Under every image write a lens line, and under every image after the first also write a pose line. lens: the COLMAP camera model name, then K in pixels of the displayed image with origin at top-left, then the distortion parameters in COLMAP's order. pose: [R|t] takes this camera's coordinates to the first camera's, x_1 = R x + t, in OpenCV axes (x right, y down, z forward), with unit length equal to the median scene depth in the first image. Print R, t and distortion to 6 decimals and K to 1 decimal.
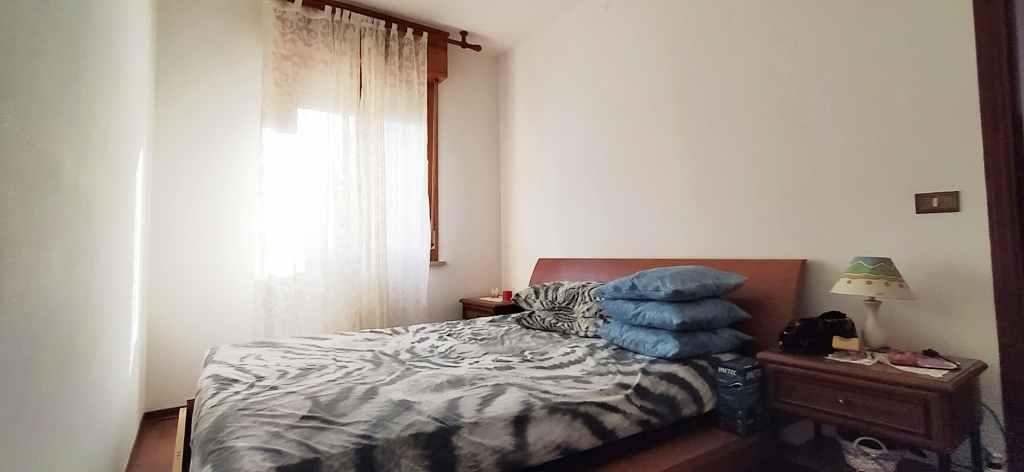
lens RADIAL K [[461.5, 0, 517.2], [0, 461.5, 226.0], [0, 0, 1]] dist [-0.004137, 0.000090]
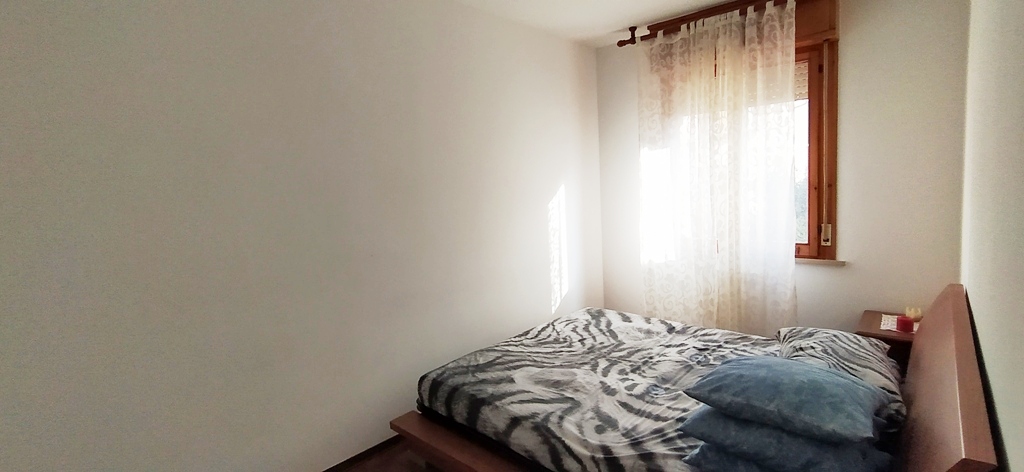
lens RADIAL K [[461.5, 0, 517.2], [0, 461.5, 226.0], [0, 0, 1]] dist [-0.004137, 0.000090]
pose [[0.238316, 0.087509, -0.967237, 0.639873], [0.095208, 0.989030, 0.112939, -0.174520], [0.966510, -0.119004, 0.227370, 0.326762]]
